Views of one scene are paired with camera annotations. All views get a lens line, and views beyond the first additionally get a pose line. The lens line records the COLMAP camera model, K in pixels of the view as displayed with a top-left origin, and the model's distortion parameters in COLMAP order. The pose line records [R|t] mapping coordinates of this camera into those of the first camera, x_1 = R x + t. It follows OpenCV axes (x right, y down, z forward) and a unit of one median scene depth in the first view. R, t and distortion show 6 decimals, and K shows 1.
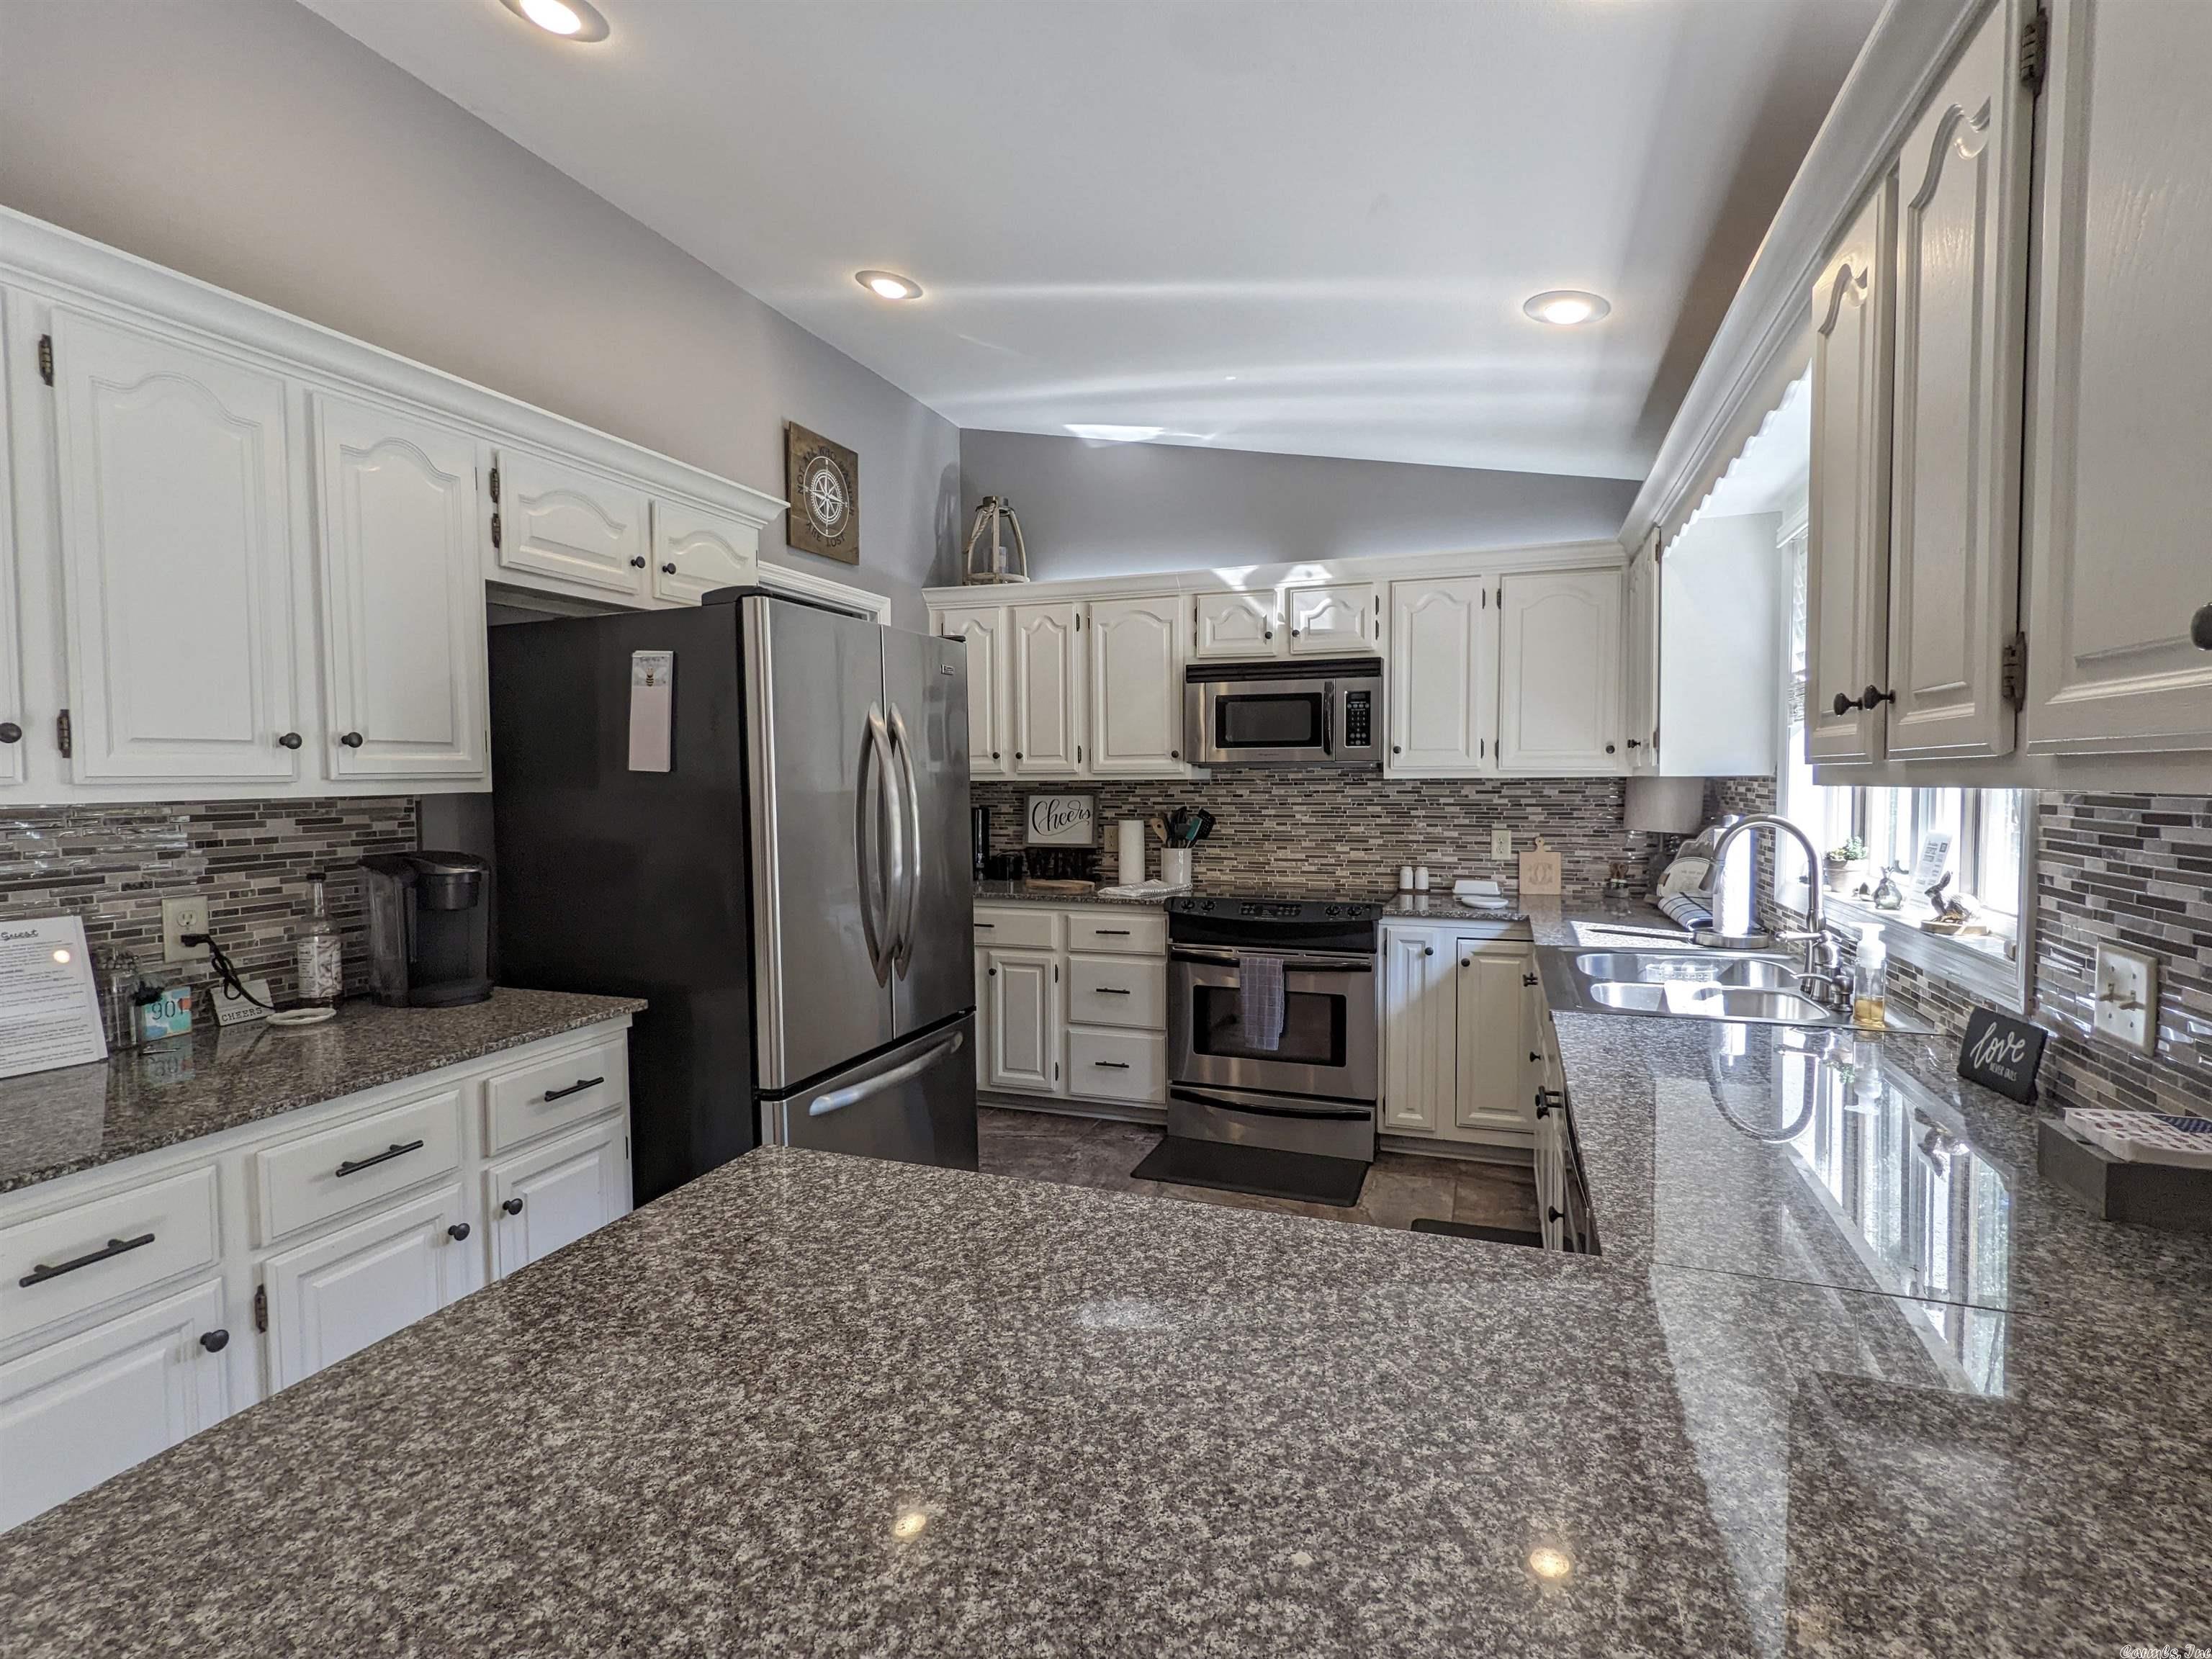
lens RADIAL K [[1067.4, 0, 1125.6], [0, 1067.4, 824.1], [0, 0, 1]] dist [0.002433, 0.000341]
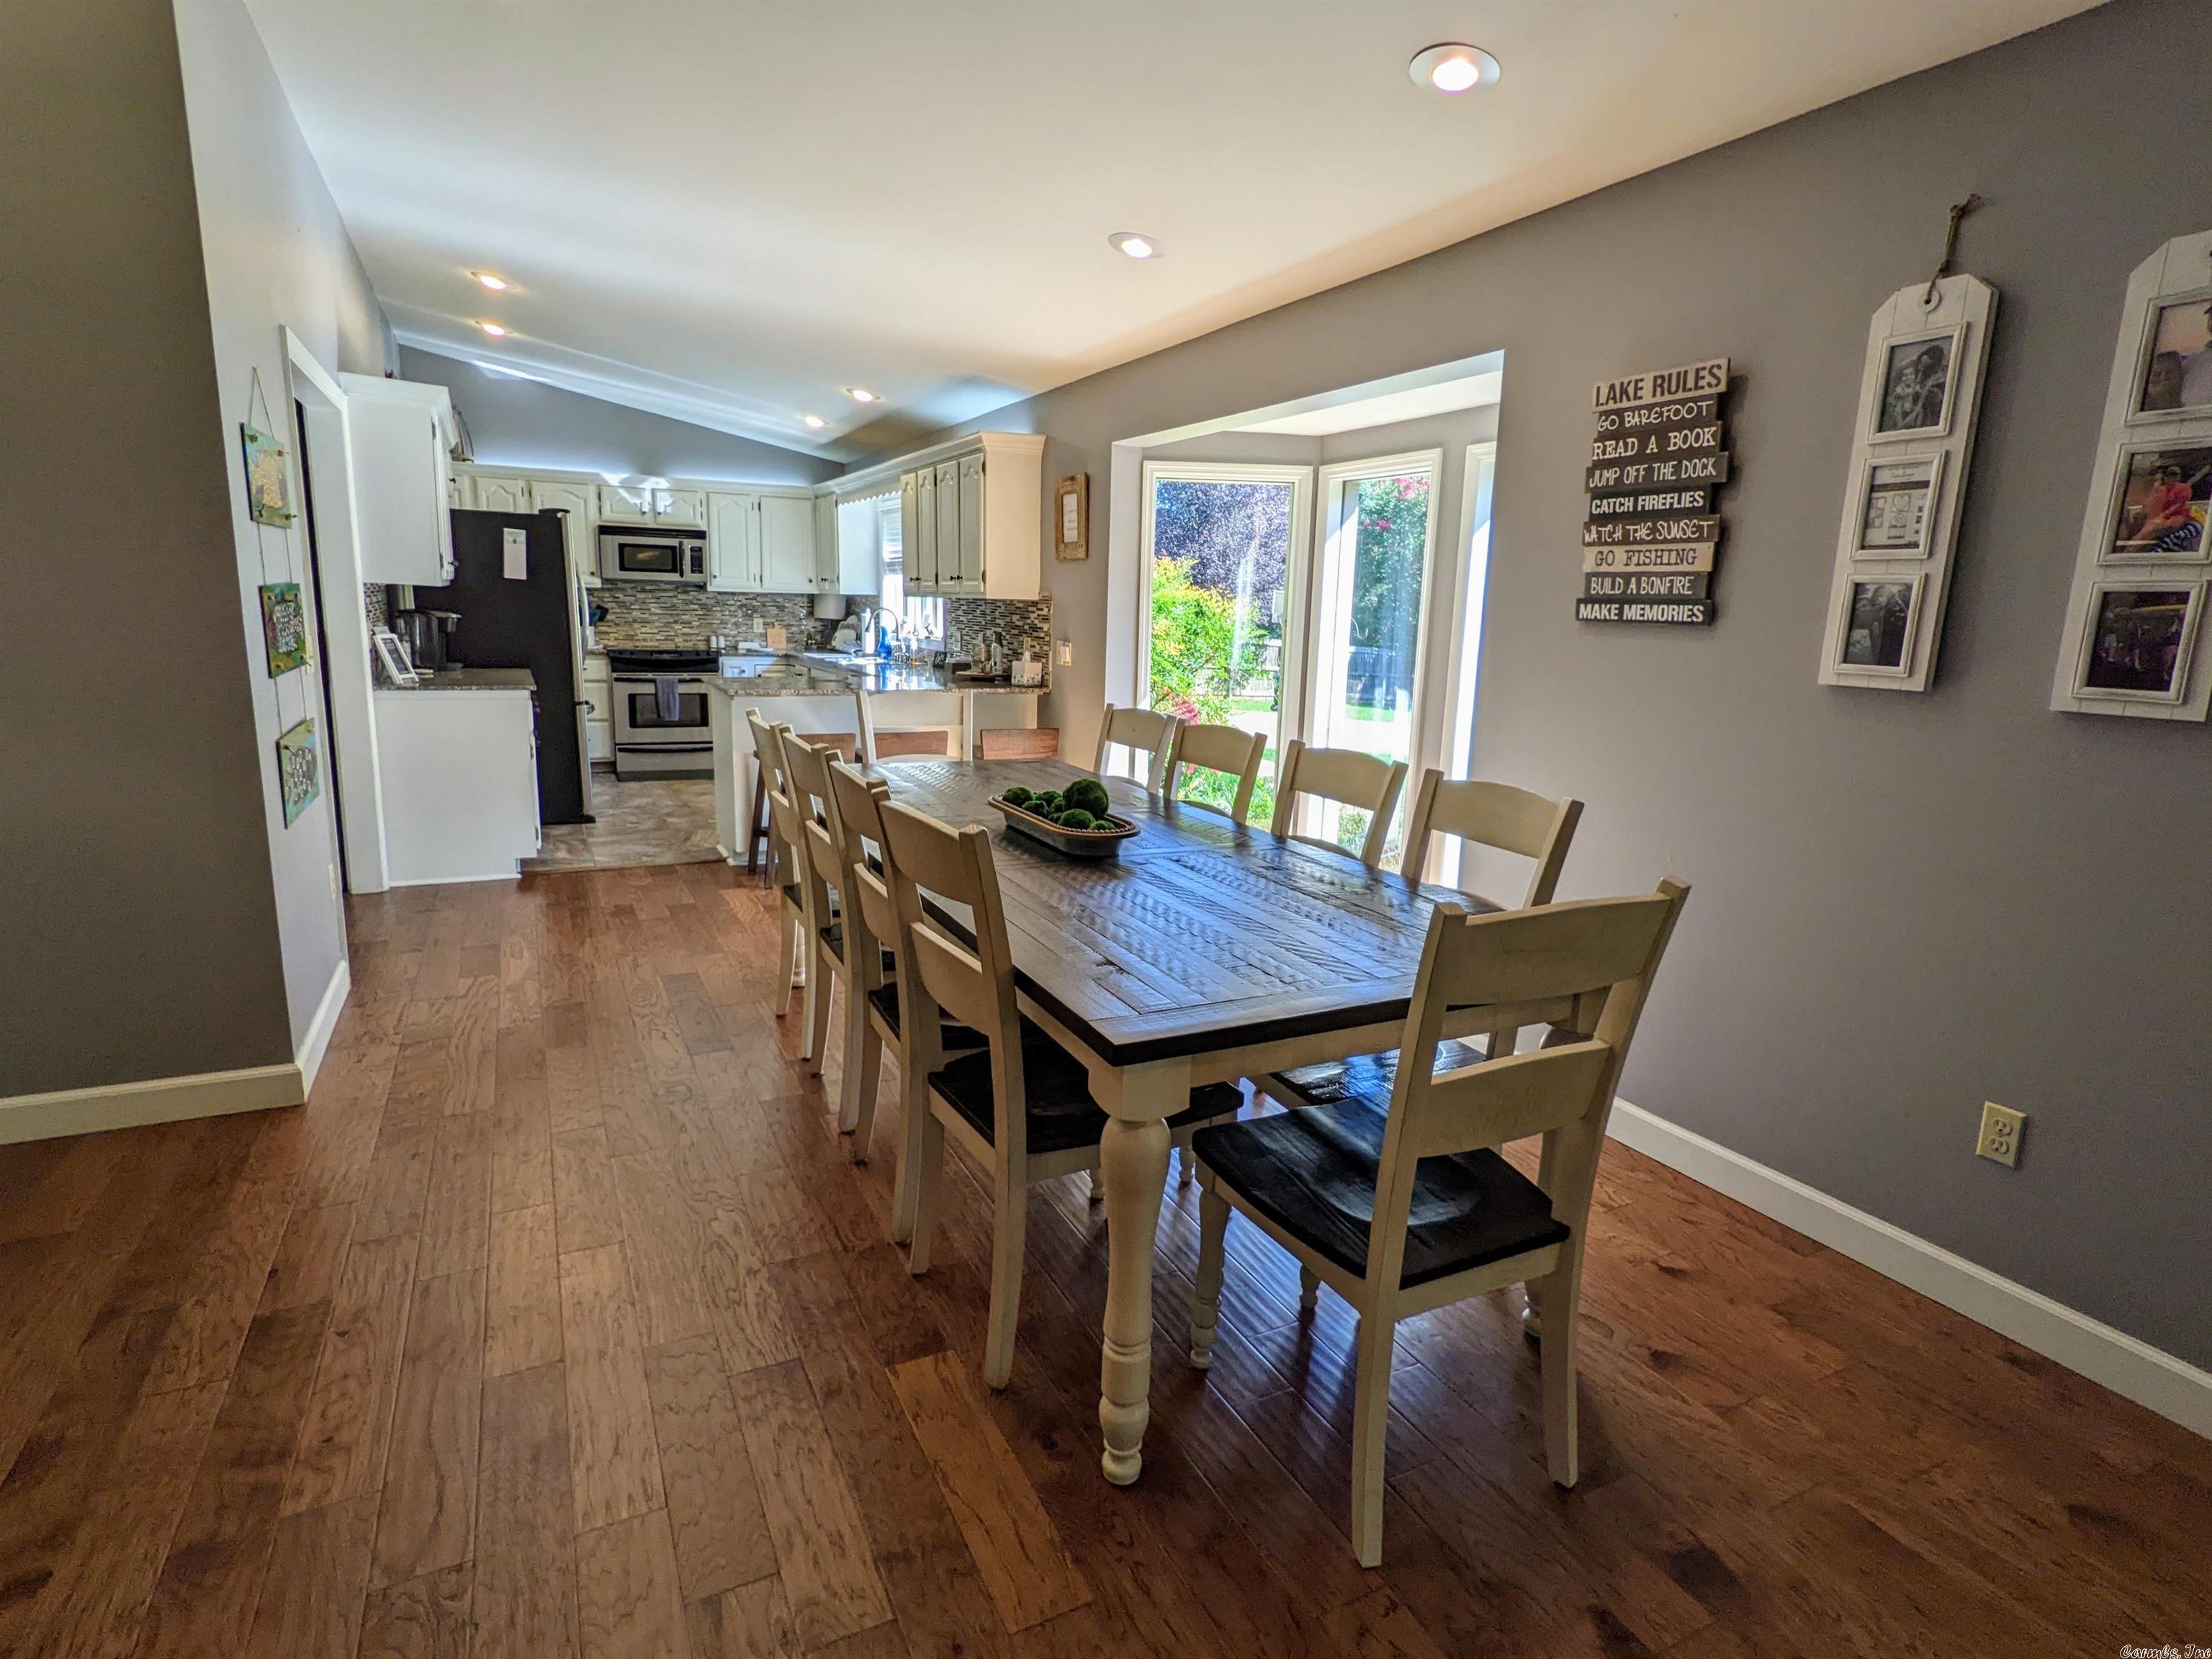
lens RADIAL K [[1169.0, 0, 1116.0], [0, 1169.0, 836.9], [0, 0, 1]] dist [-0.005384, -0.000488]
pose [[0.688576, -0.116000, 0.715827, -0.885294], [-0.000146, 0.987101, 0.160100, 0.065102], [-0.725165, -0.110345, 0.679677, -1.150183]]
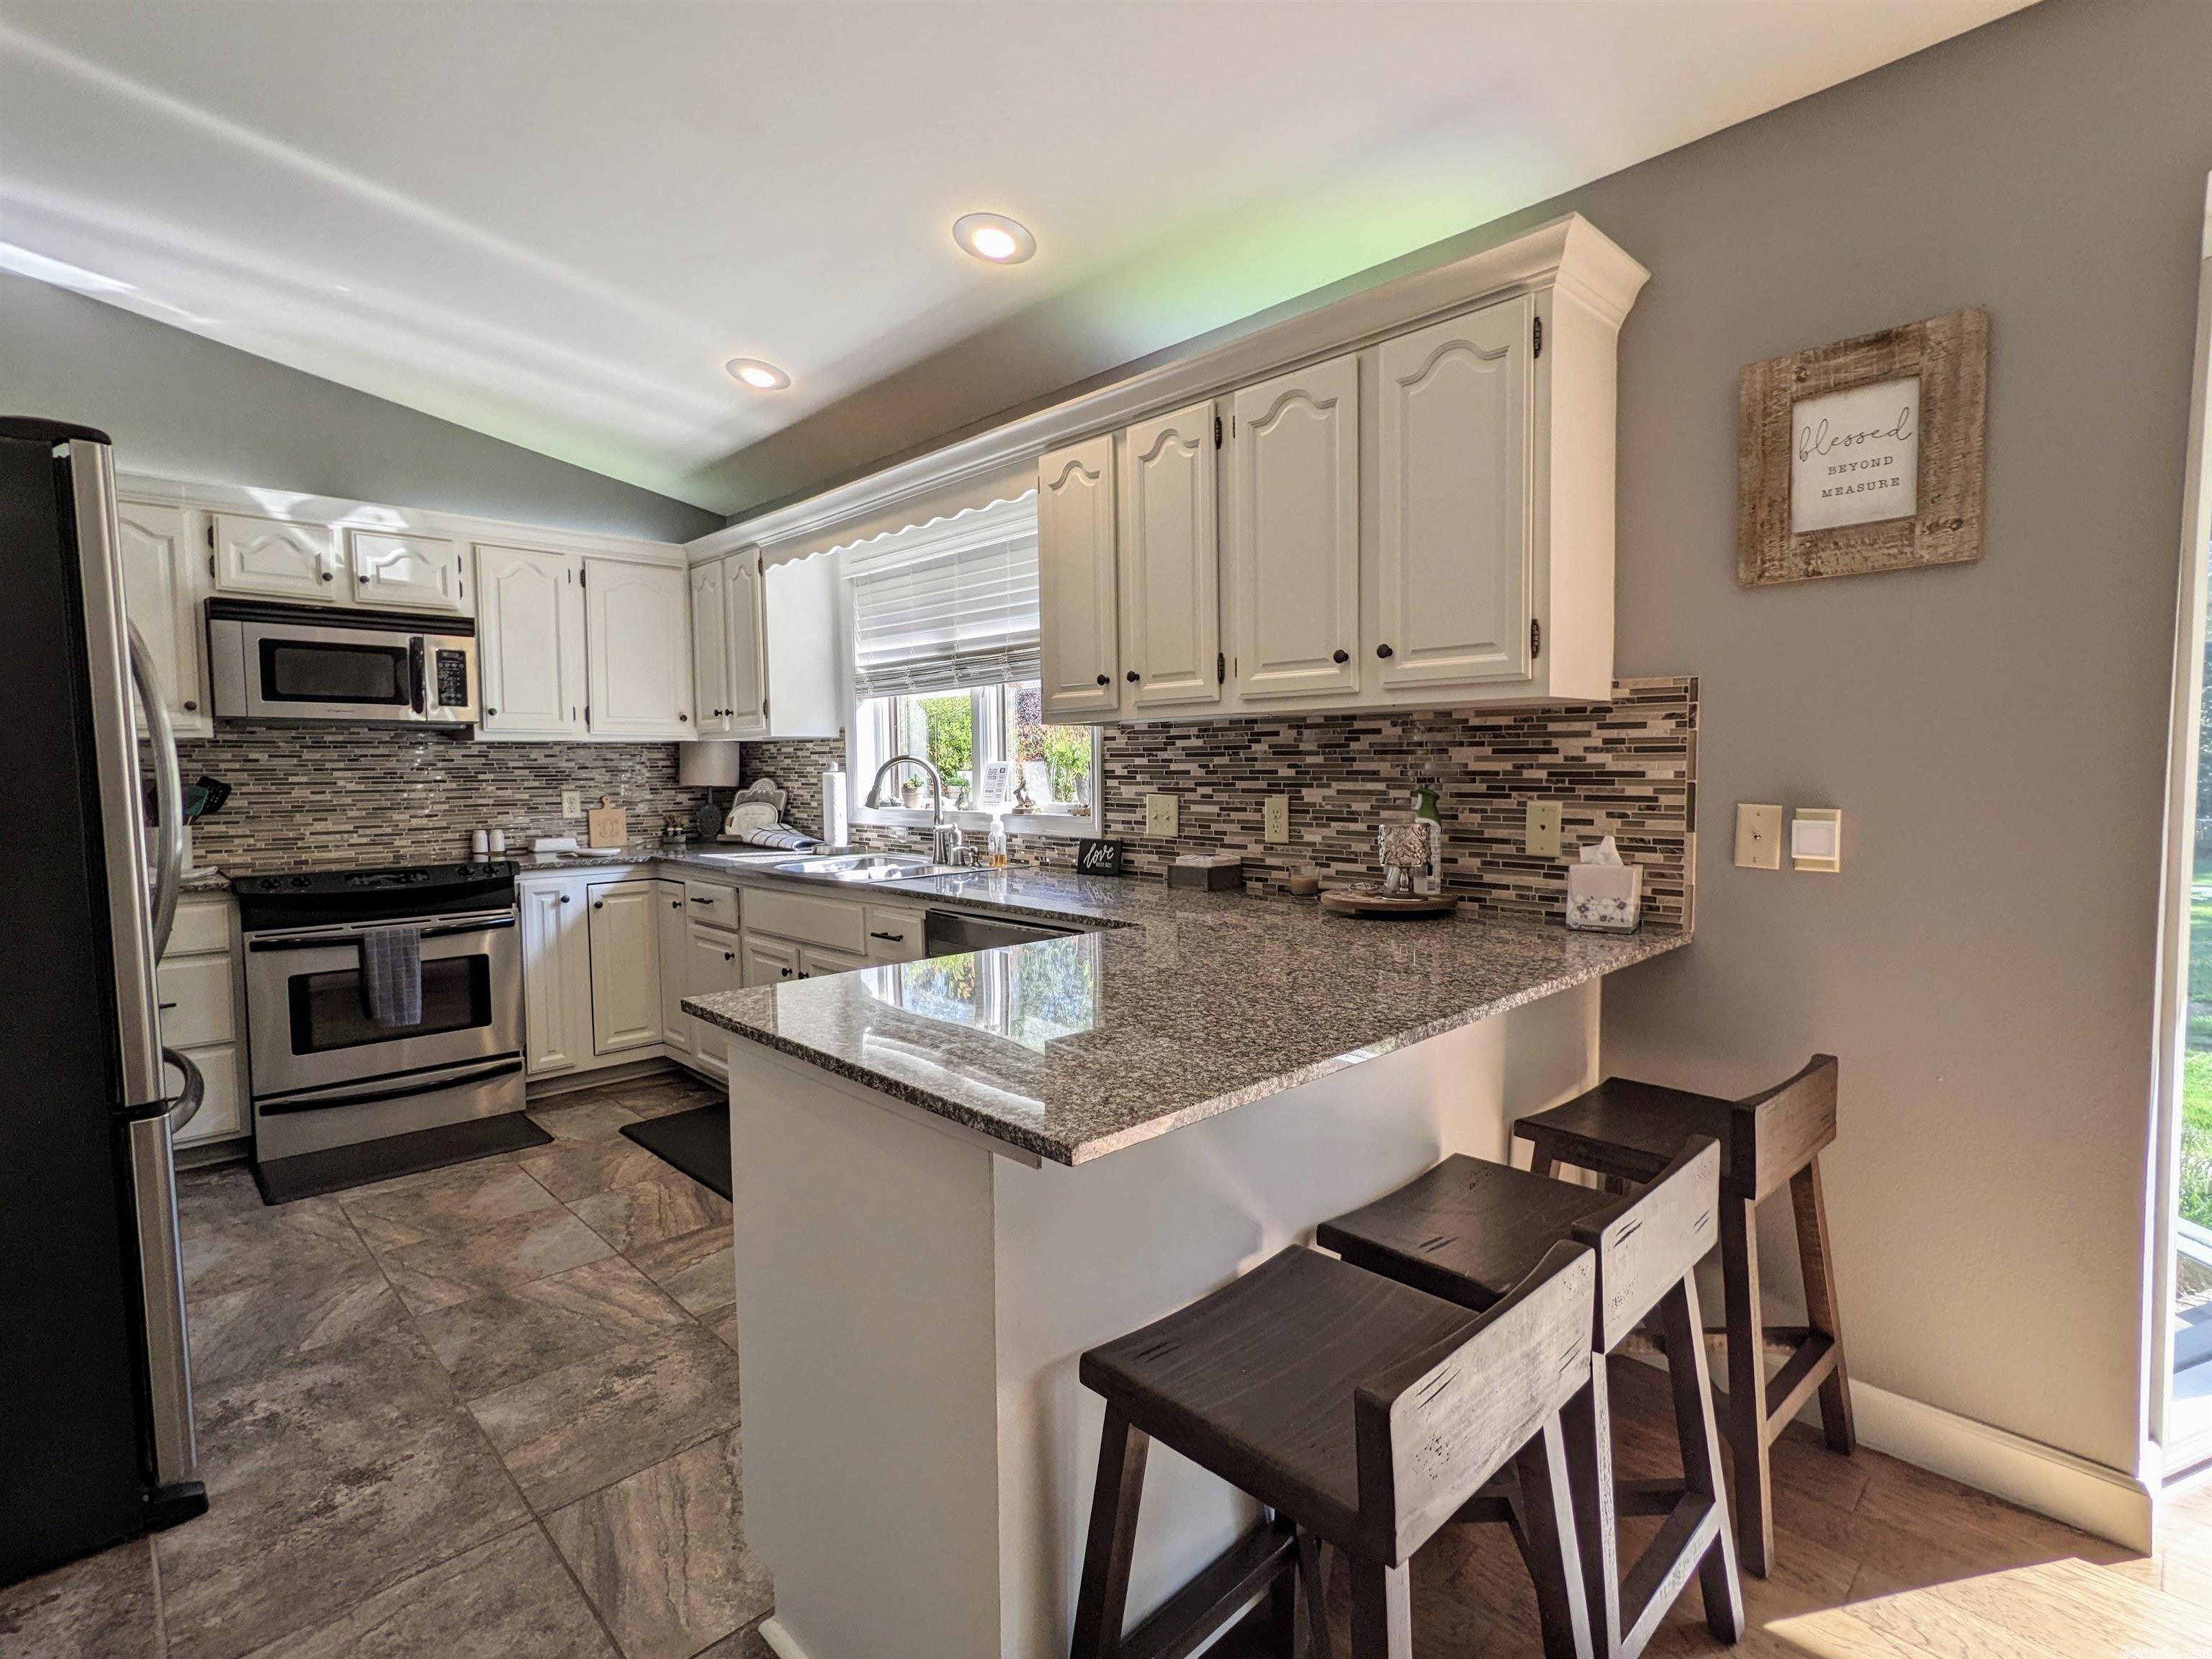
lens RADIAL K [[1067.4, 0, 1108.9], [0, 1067.4, 826.5], [0, 0, 1]] dist [0.002433, 0.000341]
pose [[0.441298, -0.050056, 0.895963, -0.401251], [0.049136, 0.998293, 0.031571, 0.036045], [-0.896014, 0.030092, 0.443004, 0.028159]]
